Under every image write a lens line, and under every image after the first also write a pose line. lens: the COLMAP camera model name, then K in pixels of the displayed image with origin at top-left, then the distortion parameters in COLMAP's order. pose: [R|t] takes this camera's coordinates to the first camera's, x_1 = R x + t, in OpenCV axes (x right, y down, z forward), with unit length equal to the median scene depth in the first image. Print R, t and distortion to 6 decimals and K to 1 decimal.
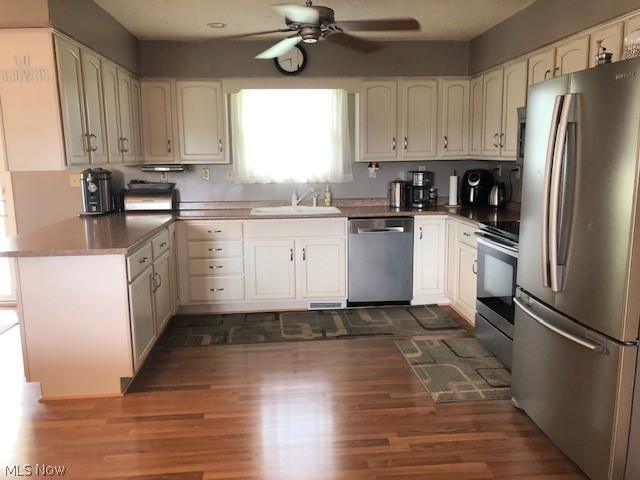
lens RADIAL K [[521.9, 0, 319.3], [0, 521.9, 240.6], [0, 0, 1]] dist [0.030811, -0.039525]
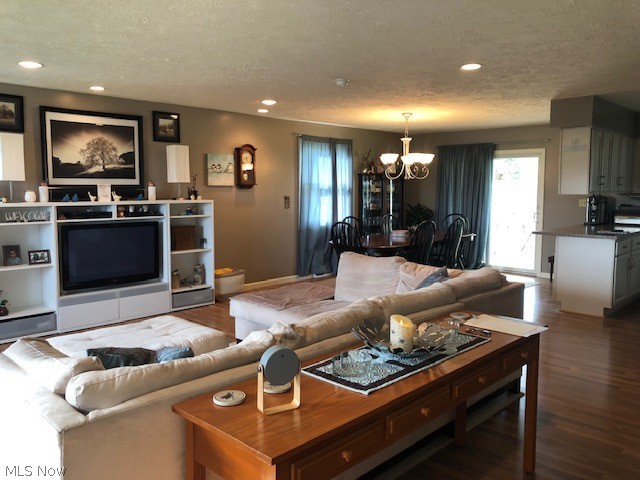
lens RADIAL K [[521.9, 0, 315.7], [0, 521.9, 235.7], [0, 0, 1]] dist [0.030811, -0.039525]
pose [[0.654757, 0.080926, -0.751495, 0.211916], [-0.131781, 0.991246, -0.008074, 0.105537], [0.744263, 0.104319, 0.659689, -0.653638]]
